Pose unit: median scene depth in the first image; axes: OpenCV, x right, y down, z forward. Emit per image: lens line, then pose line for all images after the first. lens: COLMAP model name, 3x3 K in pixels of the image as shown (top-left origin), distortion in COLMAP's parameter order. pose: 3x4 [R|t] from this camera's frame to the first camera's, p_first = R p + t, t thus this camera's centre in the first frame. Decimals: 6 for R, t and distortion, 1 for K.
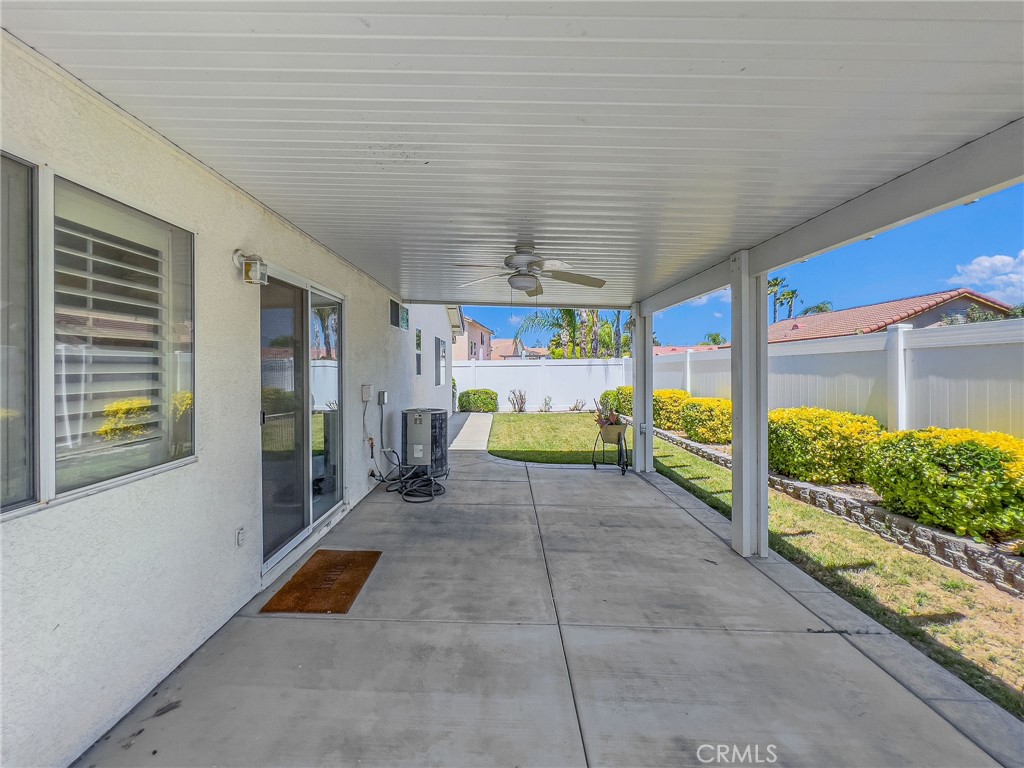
lens RADIAL K [[425.2, 0, 510.0], [0, 425.2, 366.8], [0, 0, 1]] dist [0.000876, 0.000432]
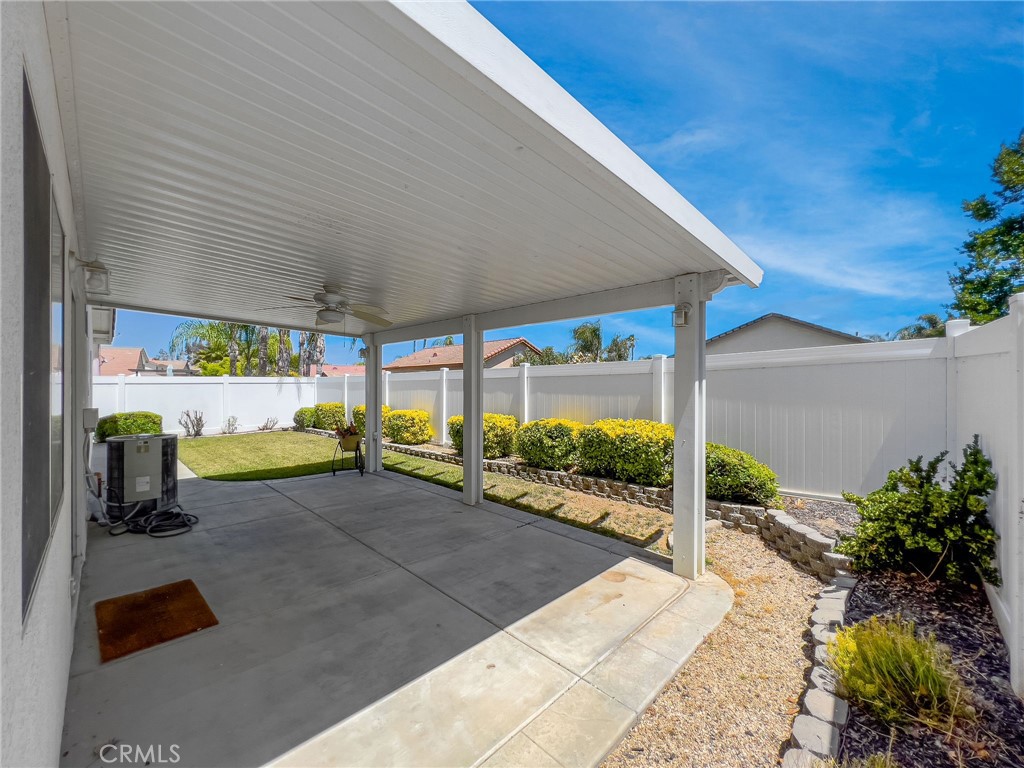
lens RADIAL K [[402.4, 0, 512.0], [0, 402.4, 384.0], [0, 0, 1]] dist [-0.000265, 0.000023]
pose [[0.685527, 0.005825, 0.728024, -0.458130], [-0.005309, 0.999981, -0.003001, -0.008251], [-0.728028, -0.001808, 0.685545, -0.152402]]
